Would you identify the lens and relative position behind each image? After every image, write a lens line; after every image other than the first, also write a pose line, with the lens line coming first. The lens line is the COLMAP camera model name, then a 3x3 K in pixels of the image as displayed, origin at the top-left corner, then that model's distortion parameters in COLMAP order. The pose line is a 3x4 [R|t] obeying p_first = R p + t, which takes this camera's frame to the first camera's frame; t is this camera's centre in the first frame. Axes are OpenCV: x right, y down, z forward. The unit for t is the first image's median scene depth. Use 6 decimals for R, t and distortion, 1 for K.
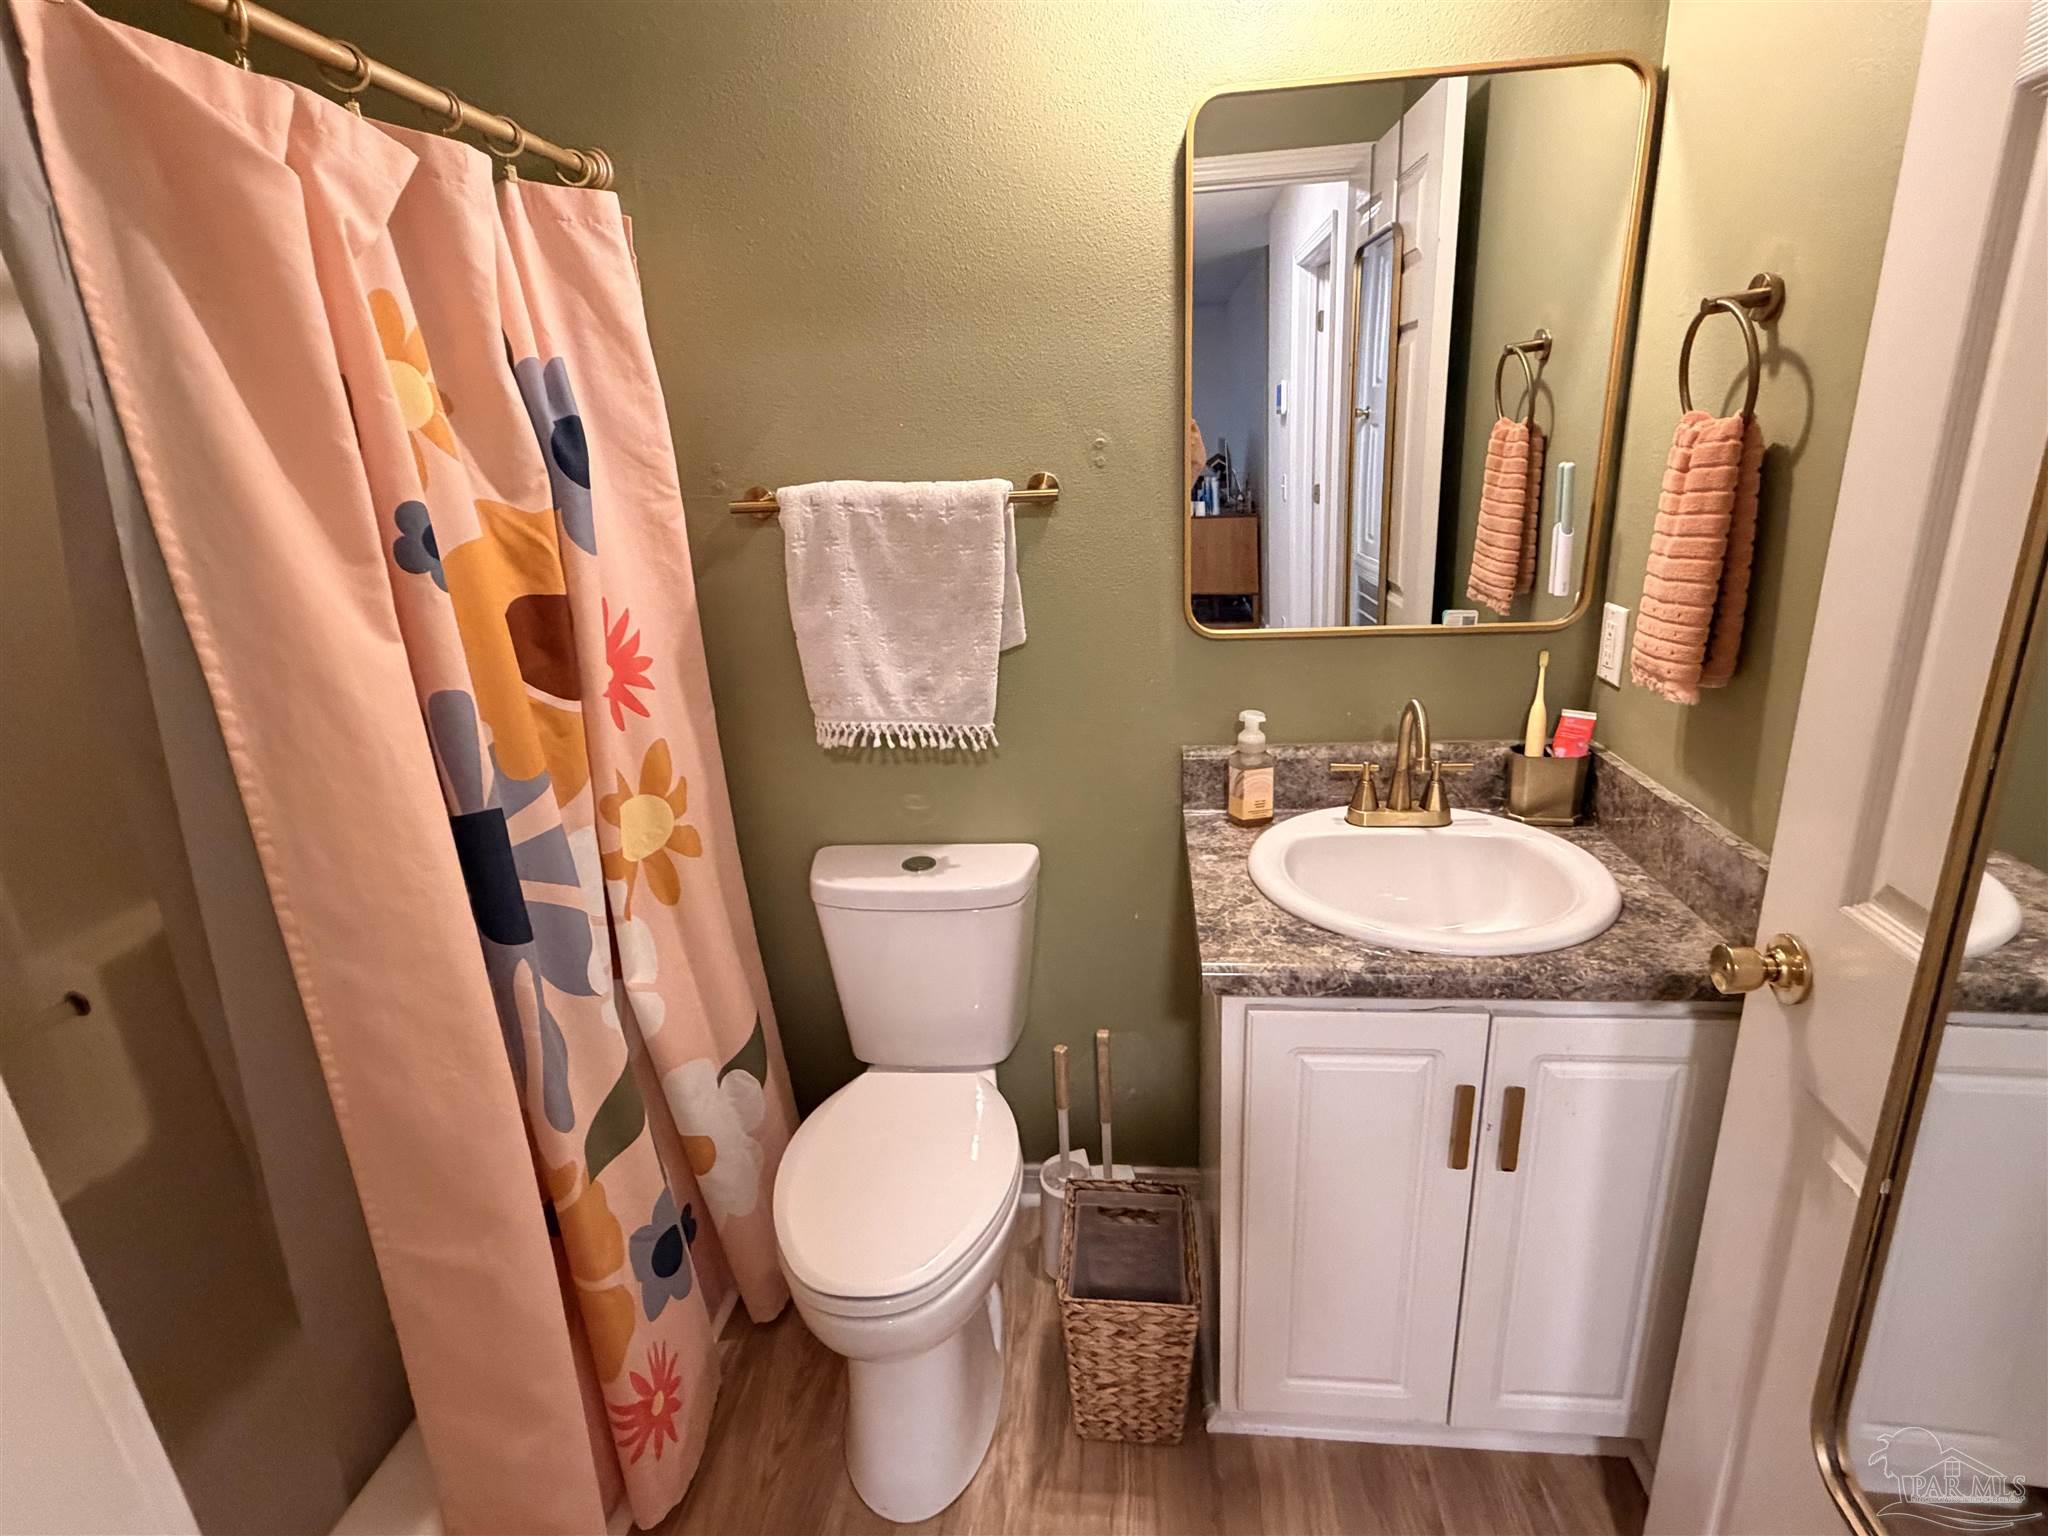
lens RADIAL K [[1002.7, 0, 1044.0], [0, 1002.7, 760.5], [0, 0, 1]] dist [-0.005995, -0.000978]
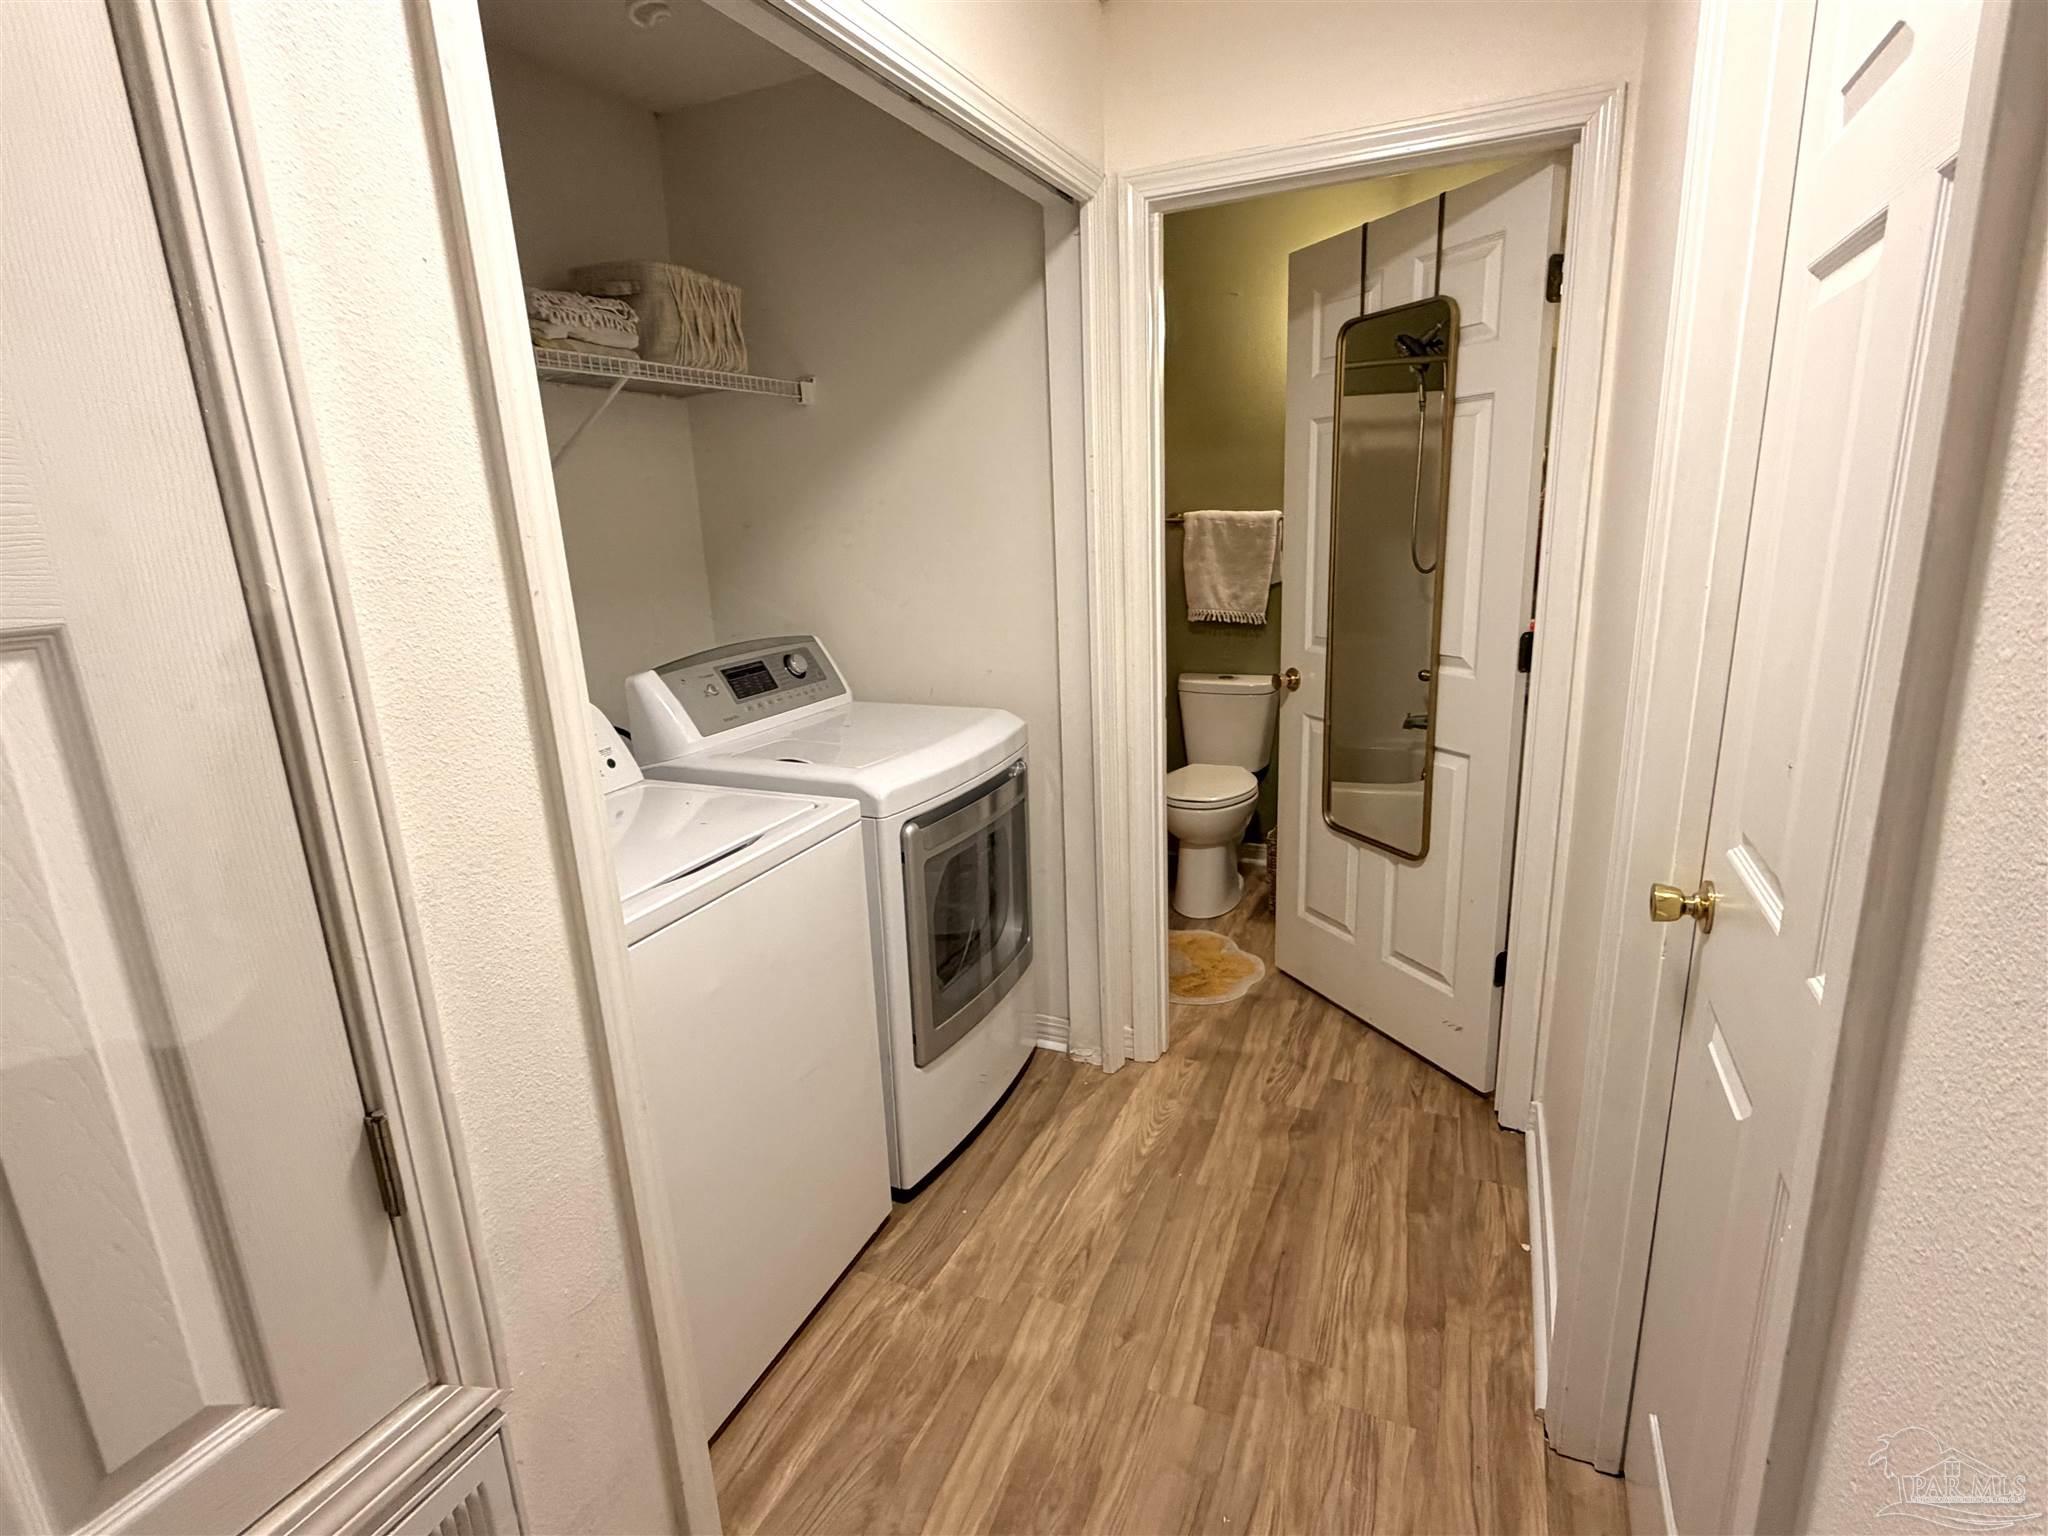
lens RADIAL K [[1029.9, 0, 1024.0], [0, 1029.9, 768.0], [0, 0, 1]] dist [-0.001584, 0.000032]
pose [[0.948850, 0.090463, -0.302490, 0.179294], [-0.103696, 0.994217, -0.027942, 0.454190], [0.298213, 0.057879, 0.952743, -1.462179]]
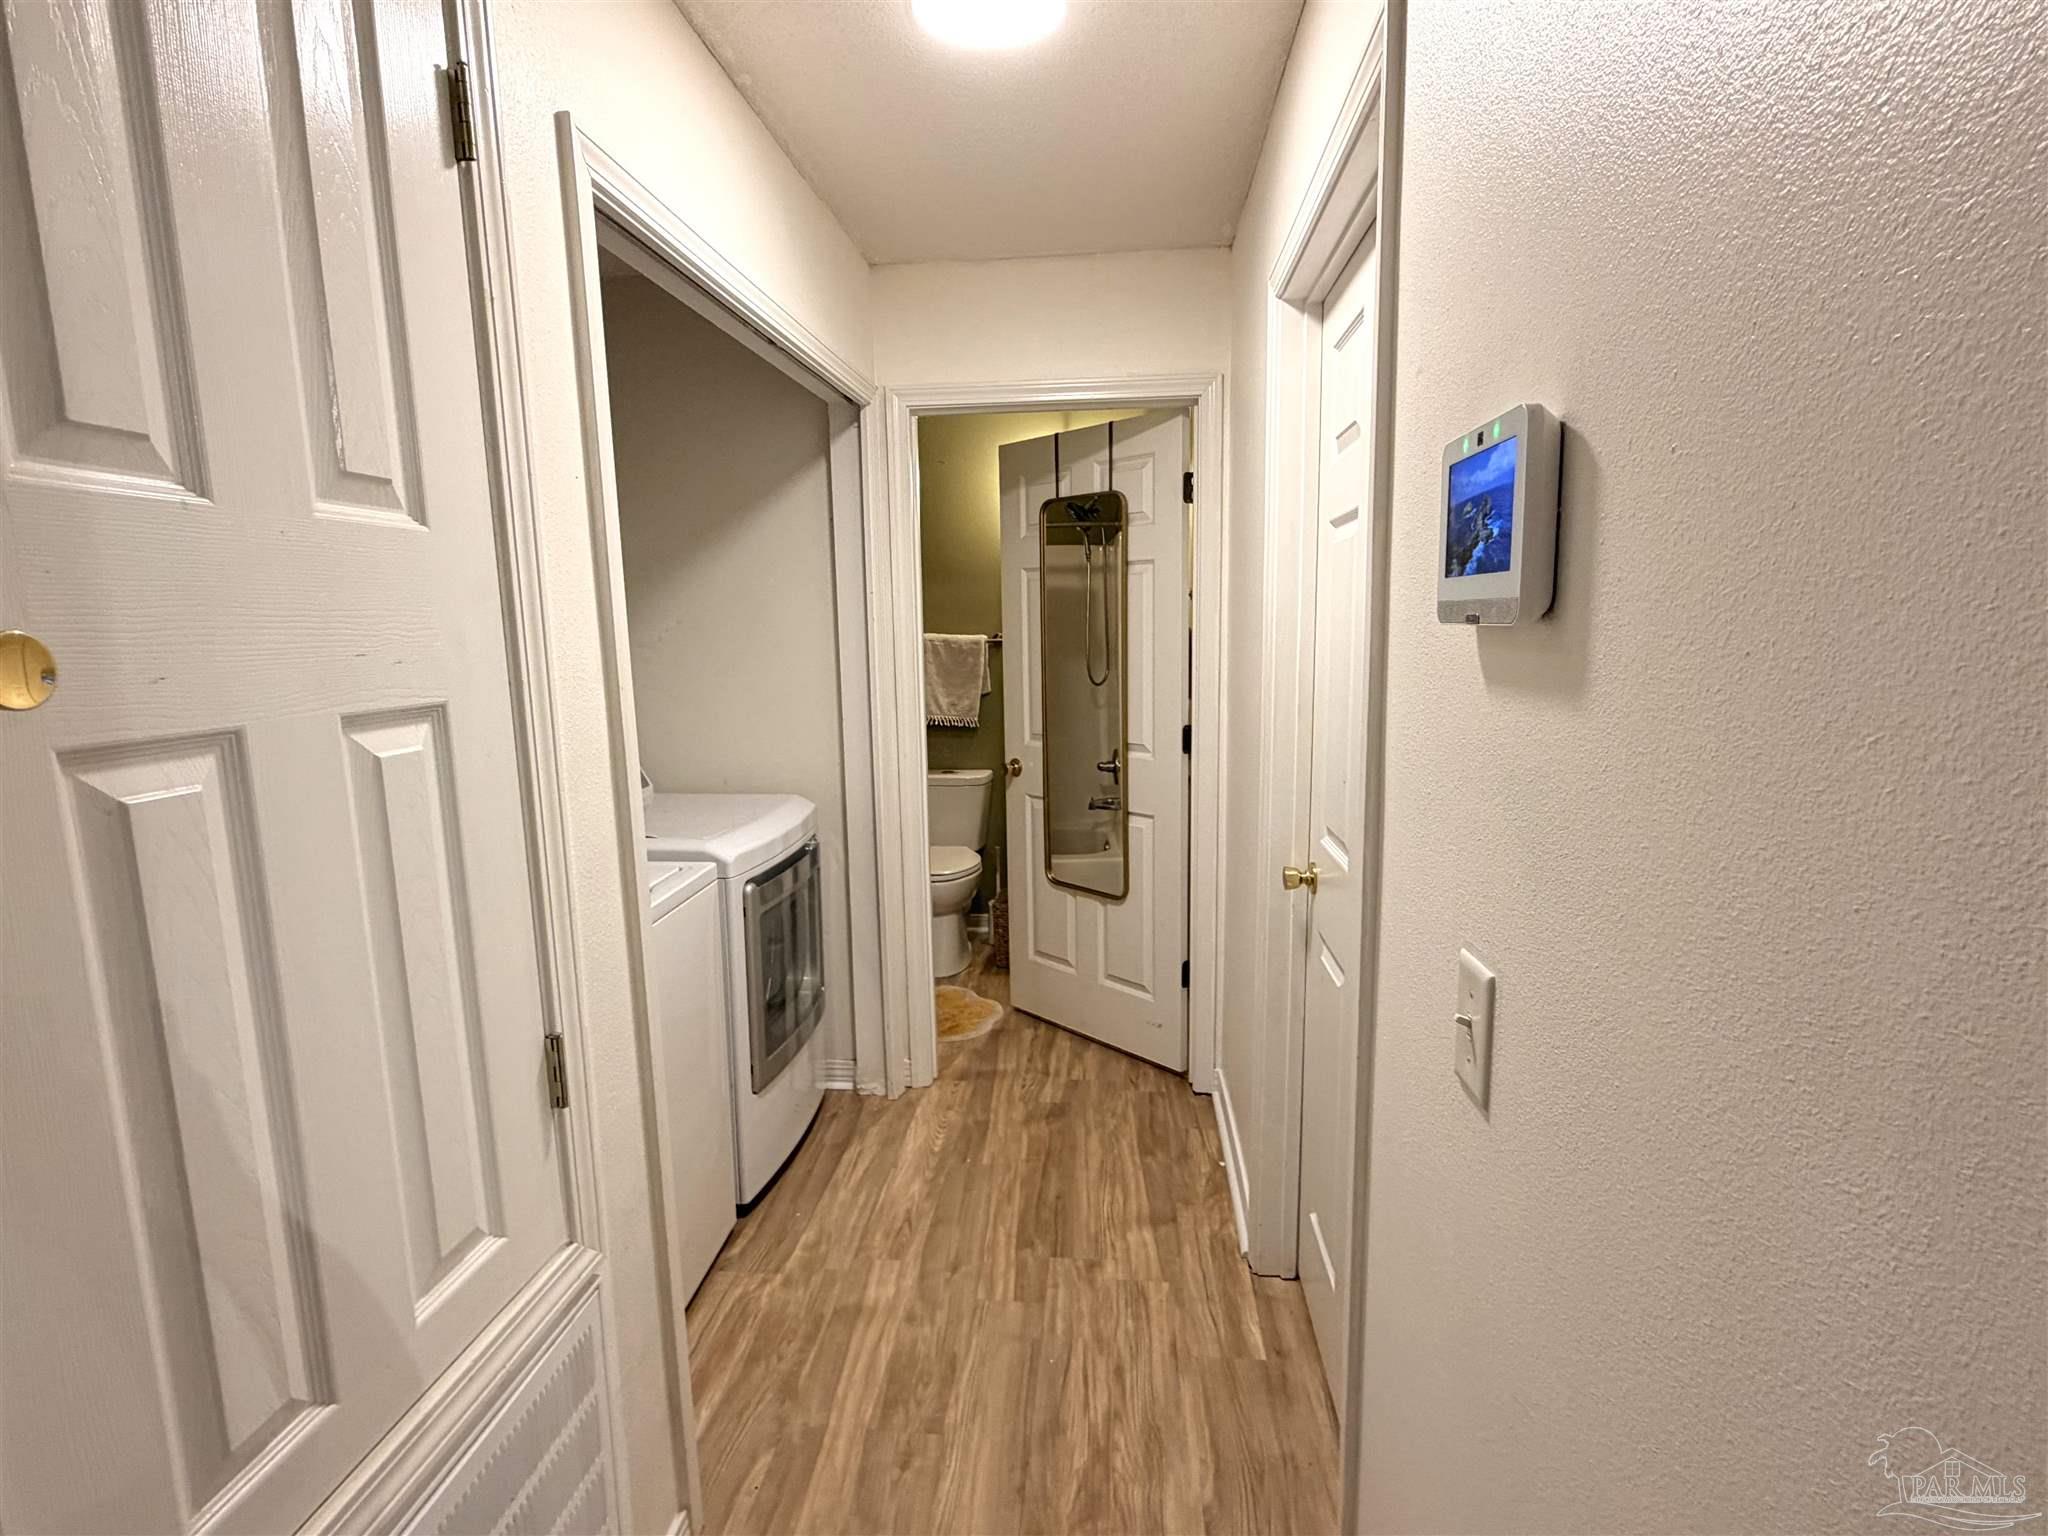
lens RADIAL K [[1002.7, 0, 1044.0], [0, 1002.7, 760.5], [0, 0, 1]] dist [-0.005995, -0.000978]
pose [[0.999201, 0.032847, 0.022769, 0.076874], [-0.028646, 0.985862, -0.165094, 0.549856], [-0.027870, 0.164310, 0.986015, -1.801000]]
